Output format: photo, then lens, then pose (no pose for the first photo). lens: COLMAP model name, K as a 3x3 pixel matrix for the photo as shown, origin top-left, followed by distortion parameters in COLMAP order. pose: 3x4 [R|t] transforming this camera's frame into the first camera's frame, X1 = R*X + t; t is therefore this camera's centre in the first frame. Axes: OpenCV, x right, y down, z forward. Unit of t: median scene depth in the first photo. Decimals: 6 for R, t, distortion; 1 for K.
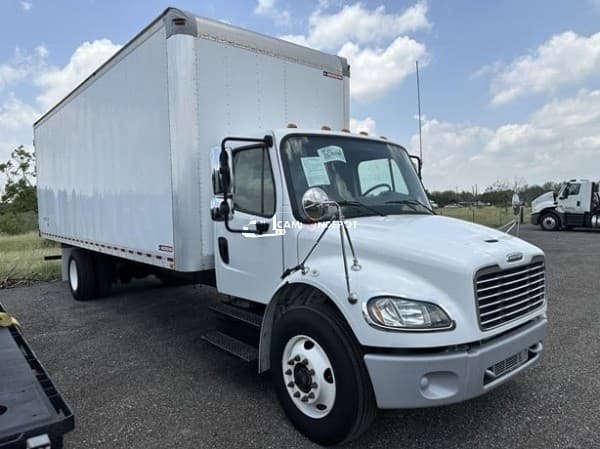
lens RADIAL K [[435.4, 0, 298.4], [0, 435.4, 236.0], [0, 0, 1]] dist [0.023966, -0.002835]
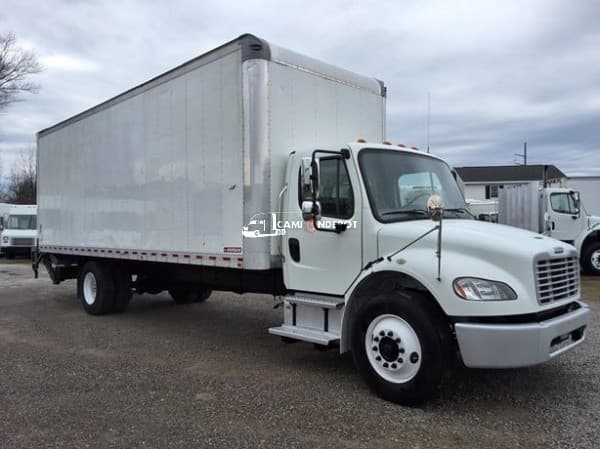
lens RADIAL K [[496.4, 0, 299.7], [0, 496.4, 231.0], [0, 0, 1]] dist [0.050047, -0.024102]
pose [[0.996325, 0.011316, 0.084904, -0.307847], [-0.005805, 0.997877, -0.064875, 0.077466], [-0.085458, 0.064144, 0.994275, -0.306224]]
